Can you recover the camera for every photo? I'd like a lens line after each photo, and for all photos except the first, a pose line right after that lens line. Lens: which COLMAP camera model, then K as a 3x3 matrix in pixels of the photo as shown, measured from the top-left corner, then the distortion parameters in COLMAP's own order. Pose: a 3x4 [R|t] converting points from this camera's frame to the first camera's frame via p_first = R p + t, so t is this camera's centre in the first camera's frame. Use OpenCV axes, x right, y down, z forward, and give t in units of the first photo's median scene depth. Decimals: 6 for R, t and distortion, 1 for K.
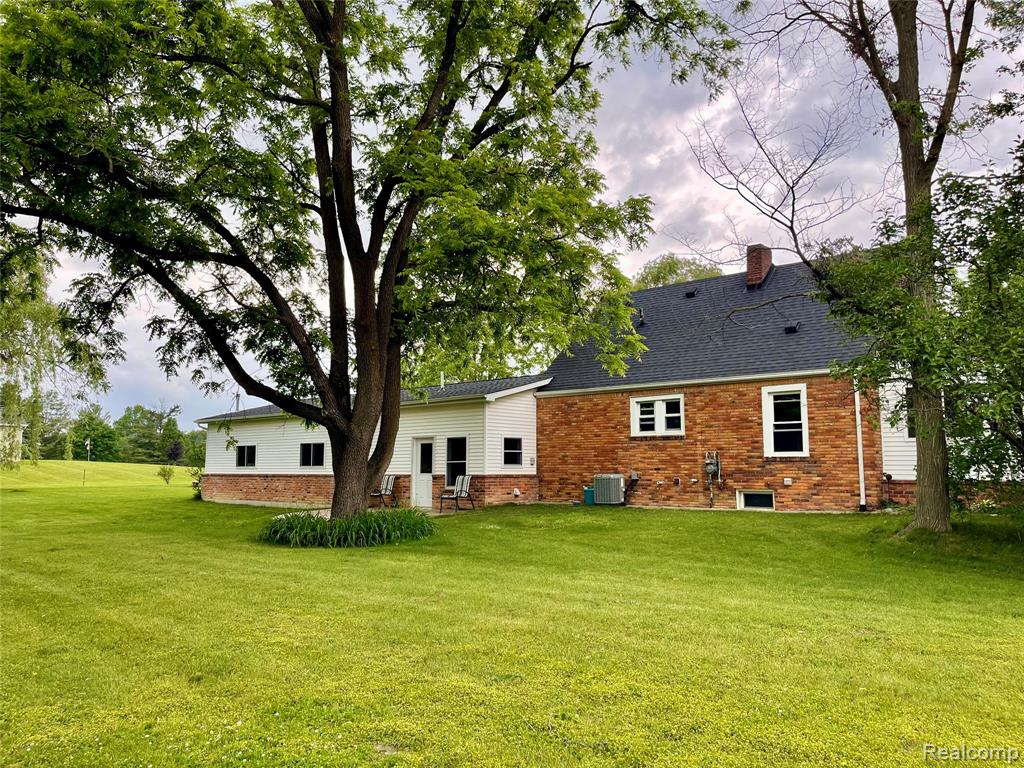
lens RADIAL K [[773.6, 0, 514.0], [0, 773.6, 388.3], [0, 0, 1]] dist [0.095386, -0.111736]
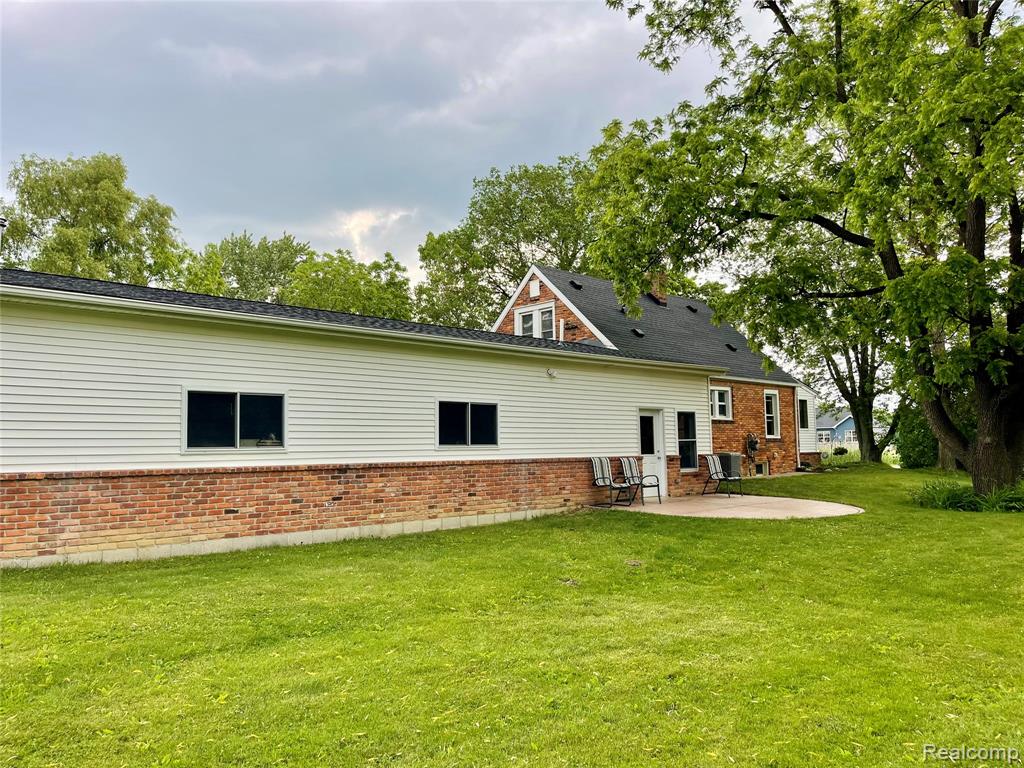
lens RADIAL K [[773.6, 0, 514.0], [0, 773.6, 388.3], [0, 0, 1]] dist [0.095386, -0.111736]
pose [[0.065682, 0.069960, 0.995385, -0.811662], [-0.098962, 0.993078, -0.063267, 0.094094], [-0.992921, -0.094349, 0.072150, 0.962343]]
